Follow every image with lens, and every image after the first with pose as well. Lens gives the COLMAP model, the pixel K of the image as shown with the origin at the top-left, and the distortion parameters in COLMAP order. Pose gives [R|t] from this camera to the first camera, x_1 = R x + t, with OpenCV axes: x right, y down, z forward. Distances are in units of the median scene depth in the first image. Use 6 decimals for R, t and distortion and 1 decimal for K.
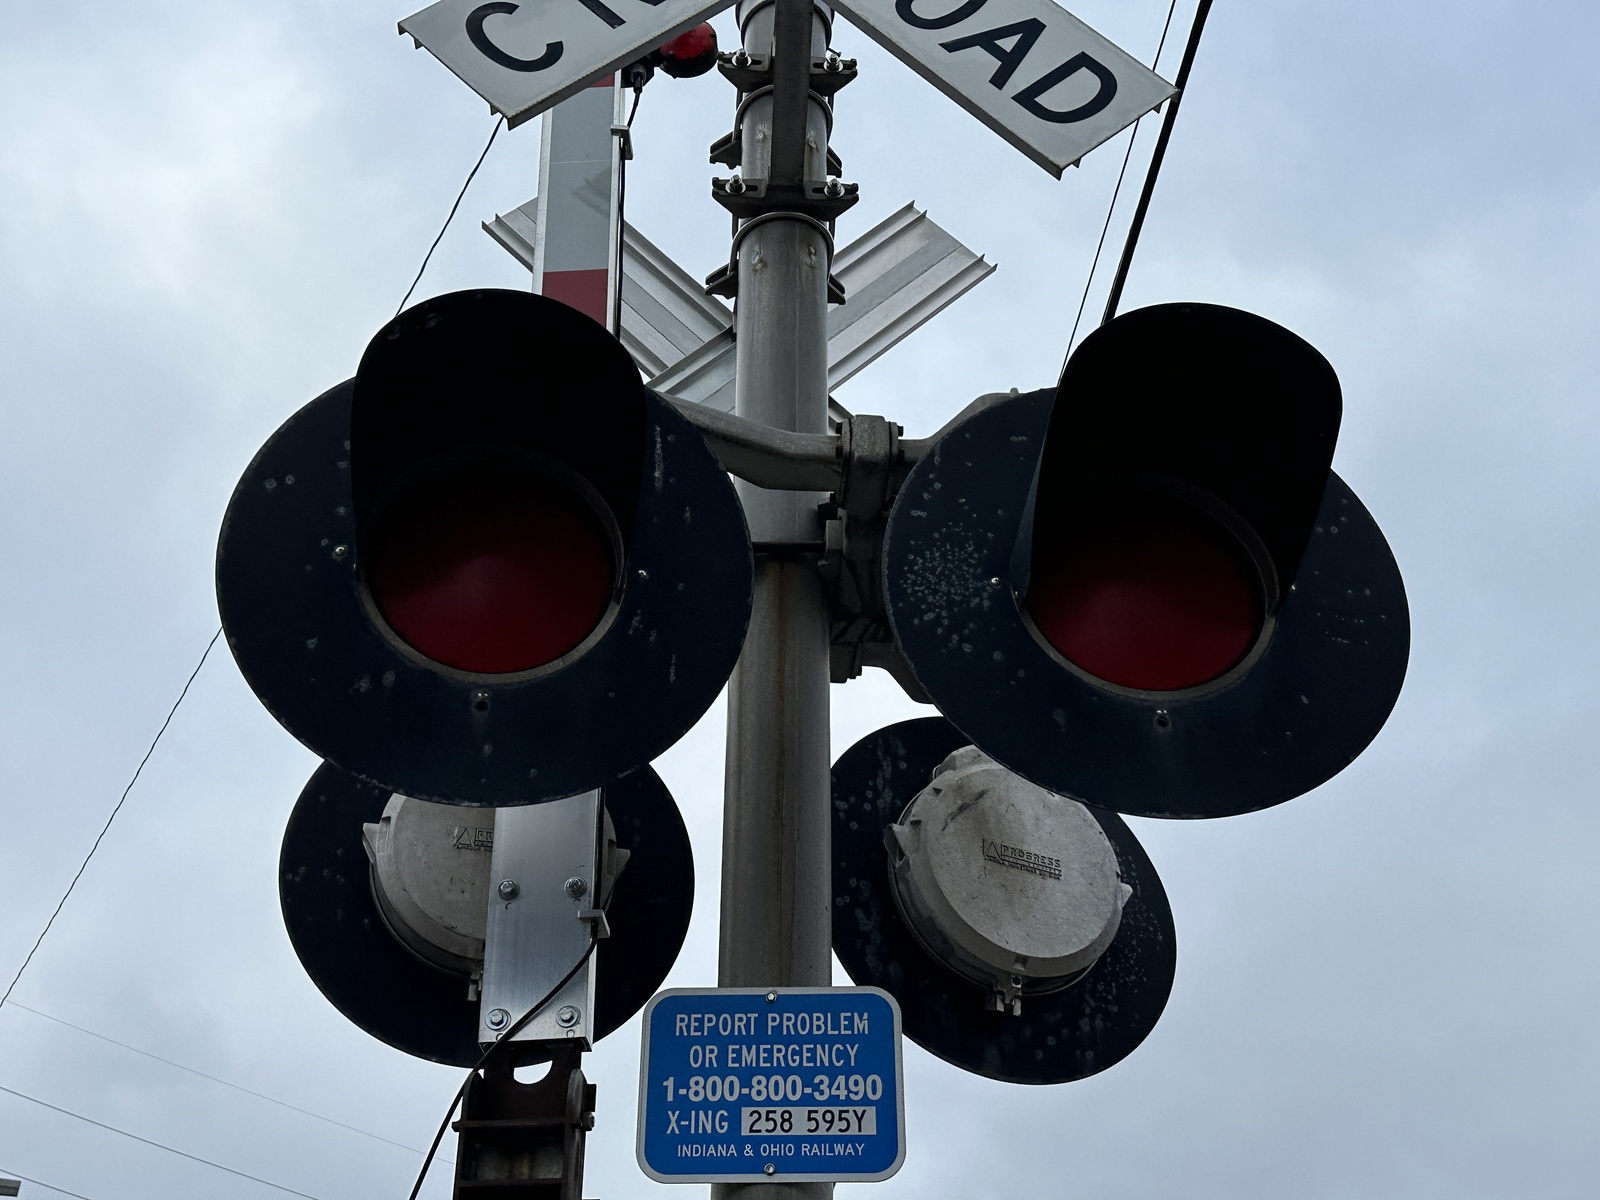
lens RADIAL K [[1840.7, 0, 800.0], [0, 1840.7, 600.0], [0, 0, 1]] dist [0.137715, -0.013747]
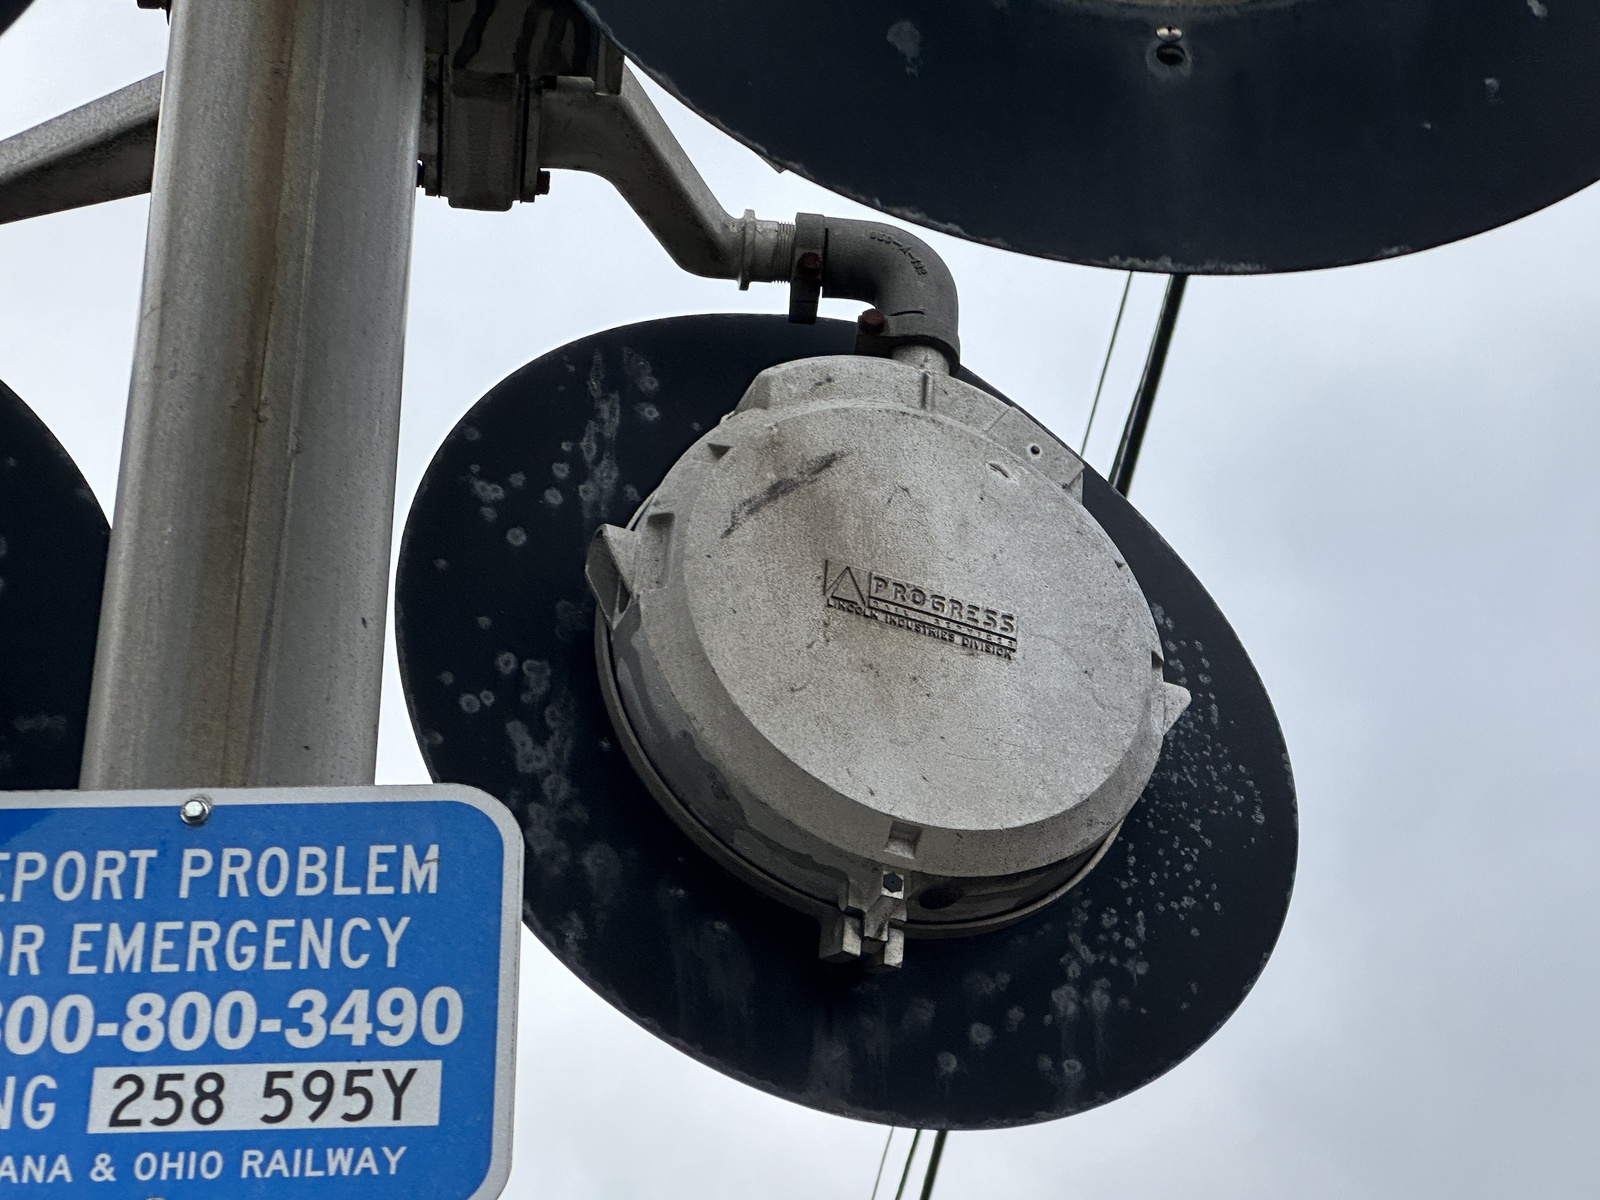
lens RADIAL K [[3828.9, 0, 807.7], [0, 3828.9, 592.2], [0, 0, 1]] dist [0.214161, 1.122377]
pose [[0.999804, 0.000496, 0.019771, 0.099591], [-0.000705, 0.999944, 0.010565, 0.162062], [-0.019764, -0.010577, 0.999749, 0.185482]]
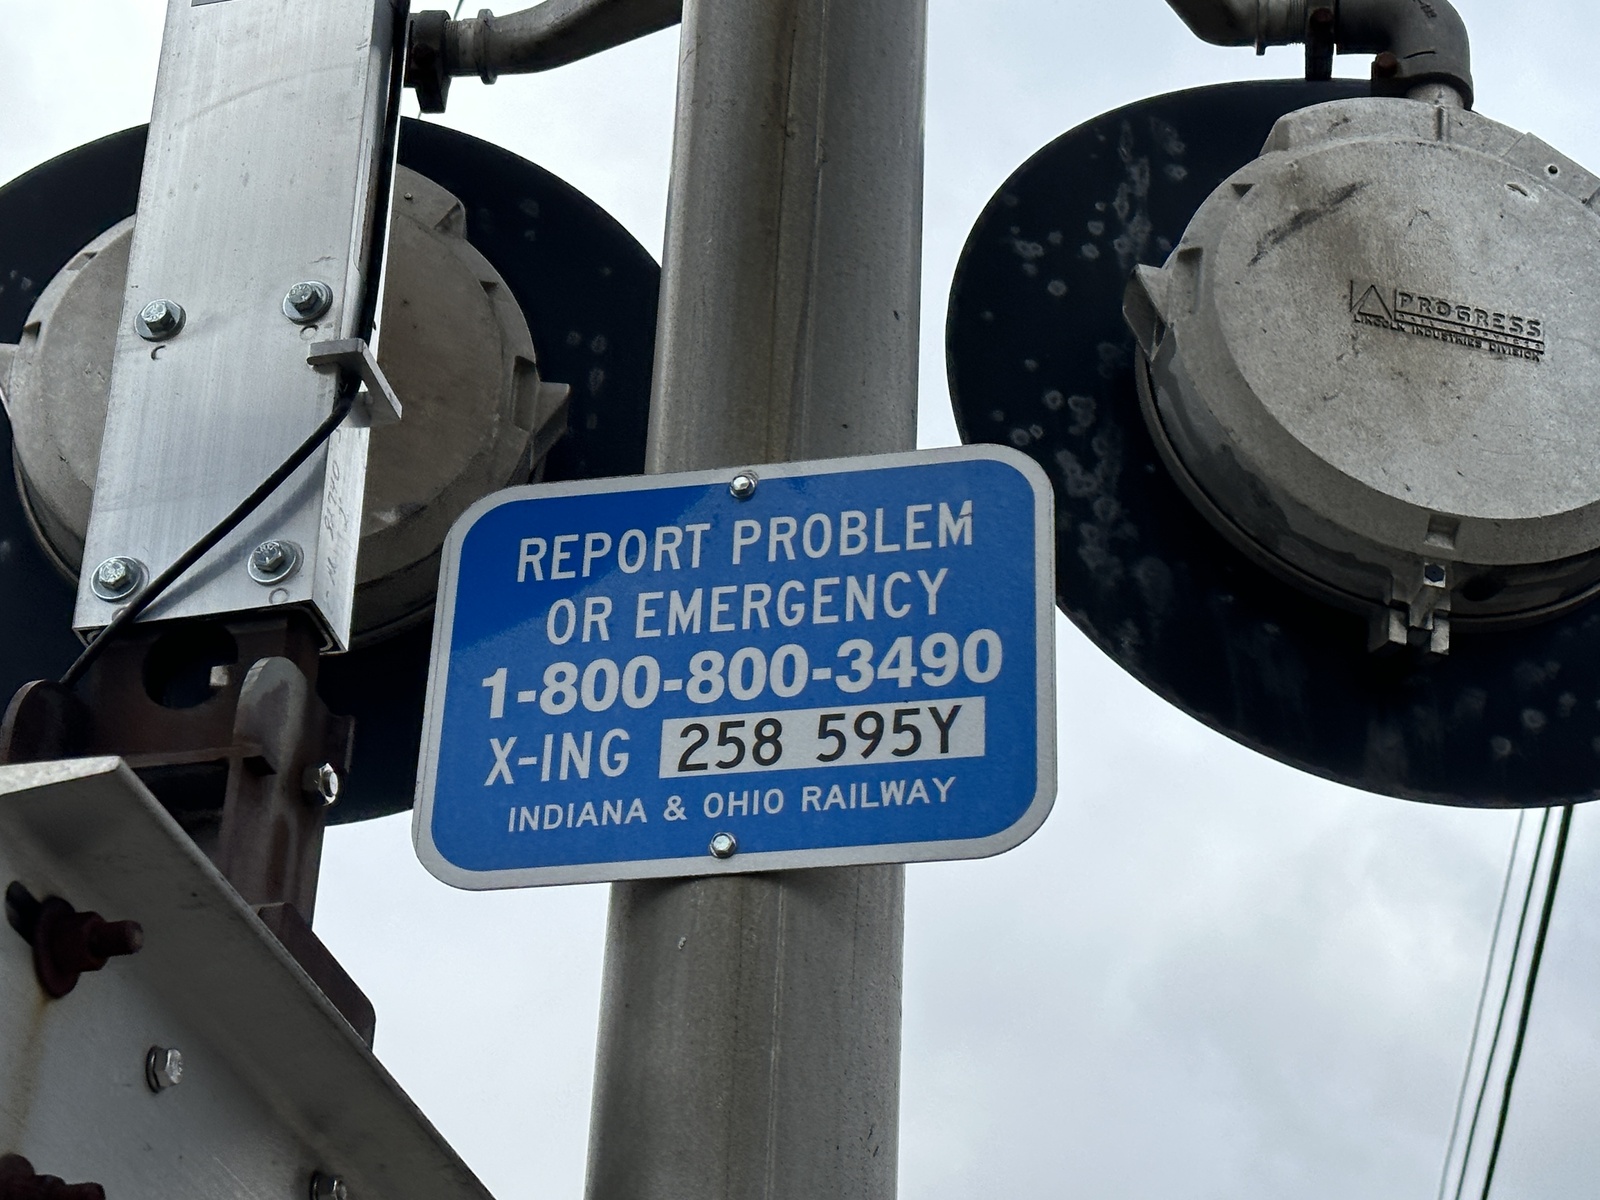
lens RADIAL K [[3176.2, 0, 800.0], [0, 3176.2, 600.0], [0, 0, 1]] dist [0.063428, 0.637916]
pose [[0.984609, -0.065643, -0.161979, 0.112157], [0.068975, 0.997505, 0.015027, 0.233800], [0.160588, -0.025968, 0.986680, 0.306481]]
